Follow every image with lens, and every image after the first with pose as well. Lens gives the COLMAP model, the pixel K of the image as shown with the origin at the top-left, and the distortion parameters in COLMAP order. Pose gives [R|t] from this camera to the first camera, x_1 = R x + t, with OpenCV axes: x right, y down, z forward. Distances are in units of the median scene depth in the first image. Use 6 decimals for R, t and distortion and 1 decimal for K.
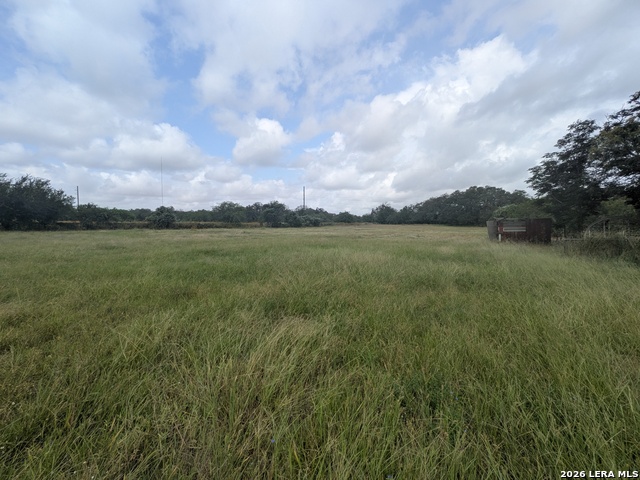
lens RADIAL K [[255.2, 0, 328.3], [0, 255.2, 237.1], [0, 0, 1]] dist [-0.007826, 0.000236]
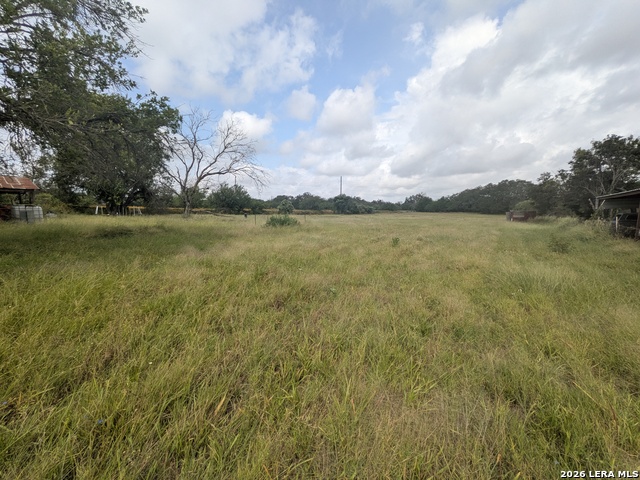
lens RADIAL K [[255.2, 0, 322.4], [0, 255.2, 236.4], [0, 0, 1]] dist [-0.007826, 0.000236]
pose [[0.994307, 0.013434, -0.105707, -0.140295], [-0.008323, 0.998782, 0.048642, 0.010257], [0.106232, -0.047485, 0.993207, -0.265808]]
